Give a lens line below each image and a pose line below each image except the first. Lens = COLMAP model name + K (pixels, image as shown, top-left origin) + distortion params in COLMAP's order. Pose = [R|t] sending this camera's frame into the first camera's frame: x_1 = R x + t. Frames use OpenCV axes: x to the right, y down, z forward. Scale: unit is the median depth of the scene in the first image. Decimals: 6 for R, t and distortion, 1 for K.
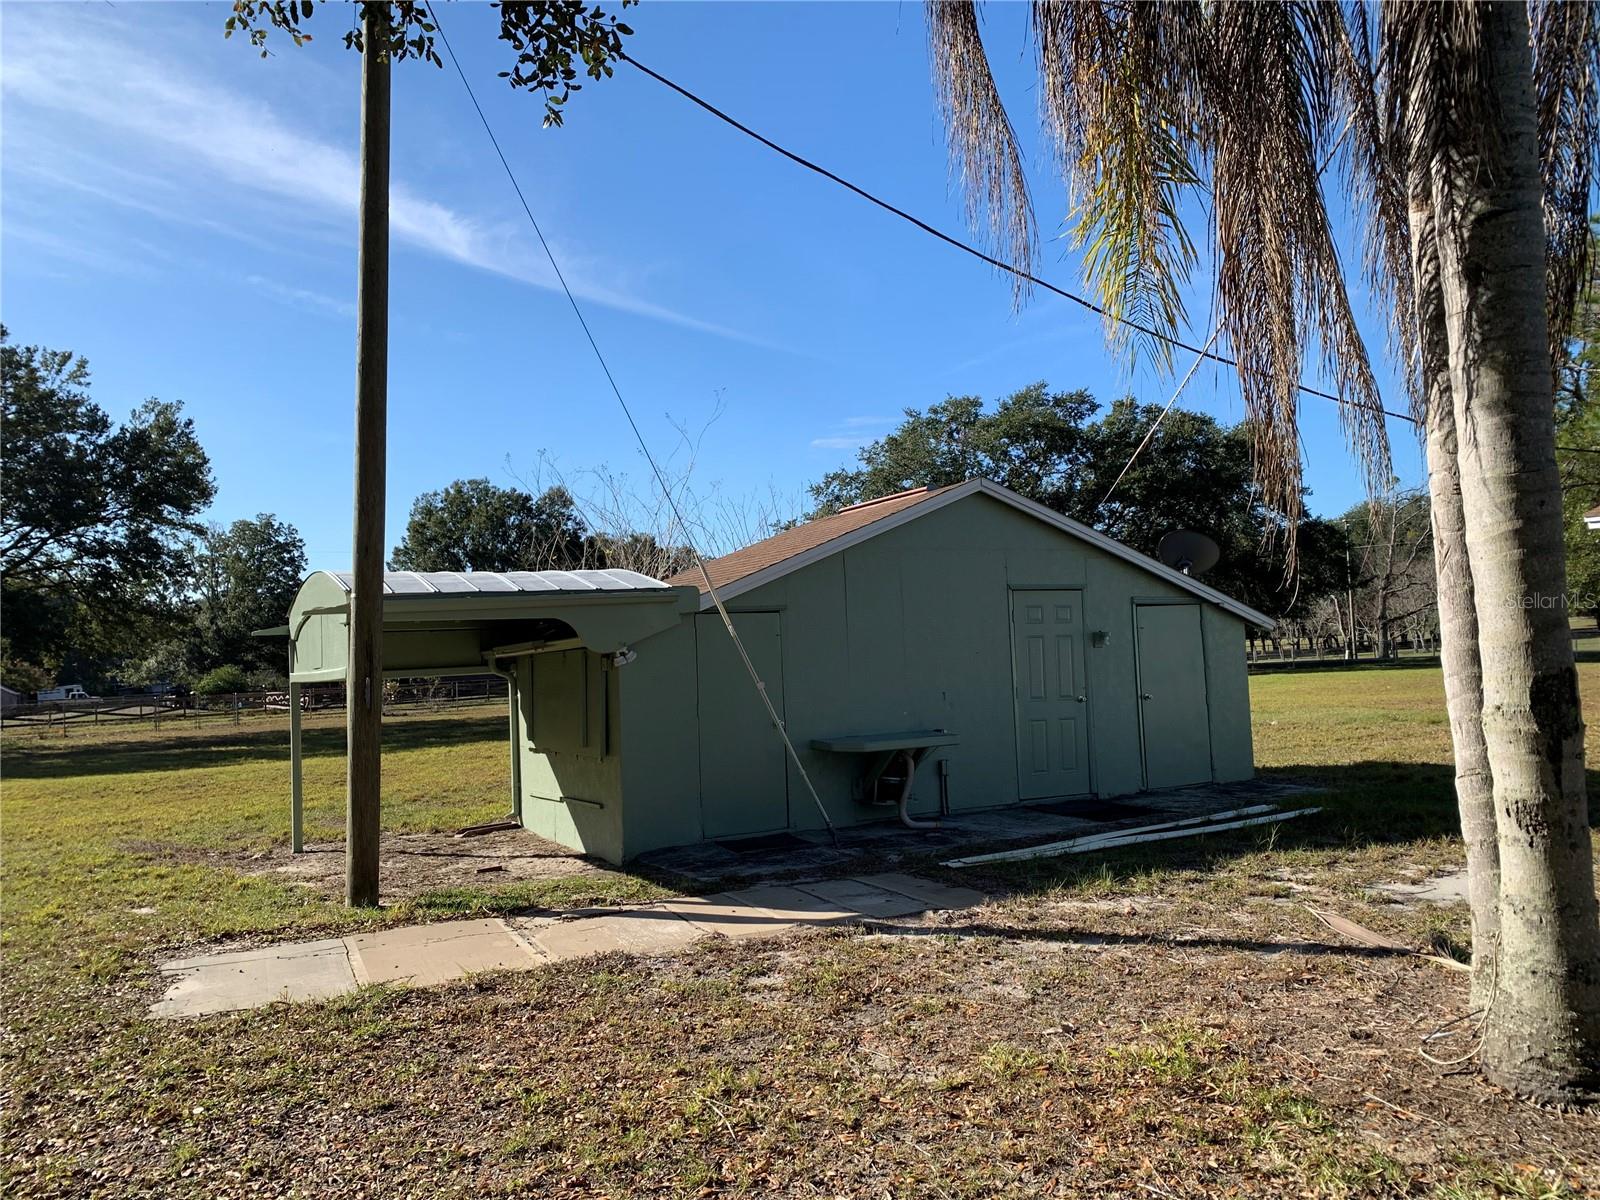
lens RADIAL K [[1235.9, 0, 800.0], [0, 1235.9, 600.0], [0, 0, 1]] dist [0.021860, 0.001531]
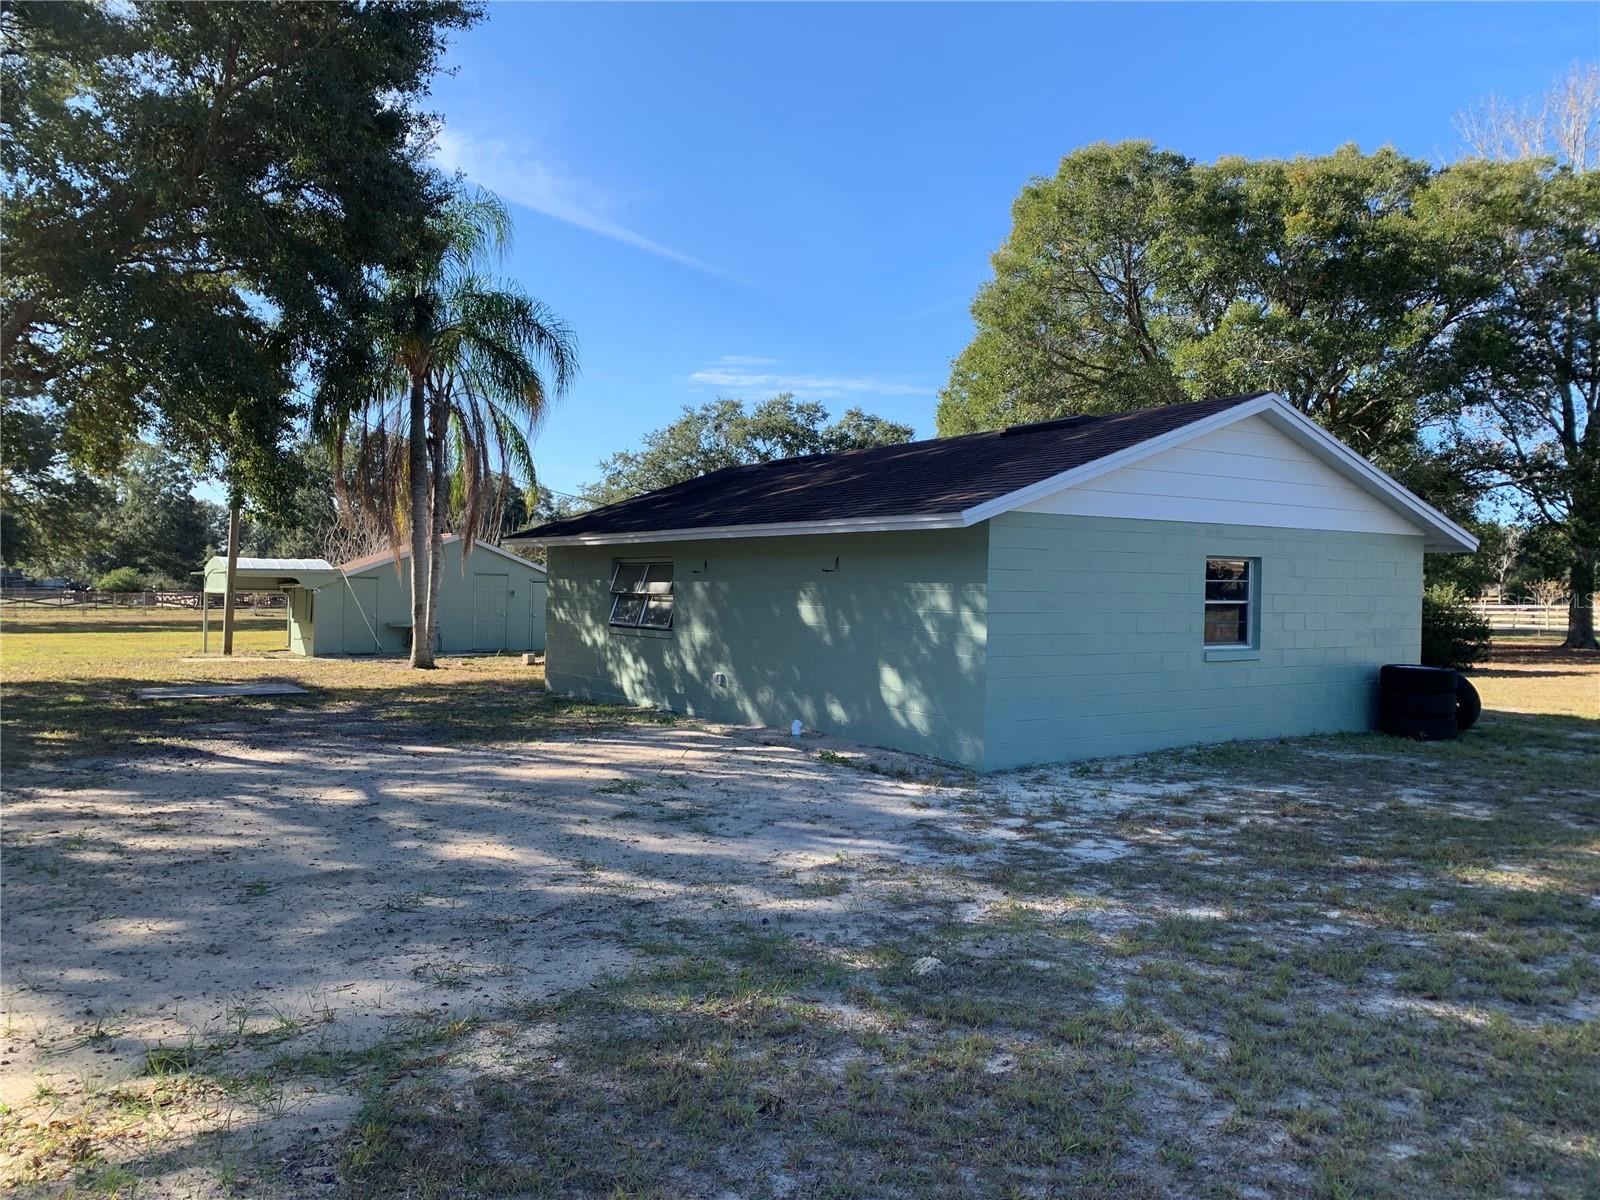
lens RADIAL K [[1235.9, 0, 800.0], [0, 1235.9, 600.0], [0, 0, 1]] dist [0.021860, 0.001531]
pose [[0.995047, 0.060355, 0.078985, 0.117072], [-0.064399, 0.996686, 0.049691, -0.023499], [-0.075725, -0.054532, 0.995637, -0.313687]]
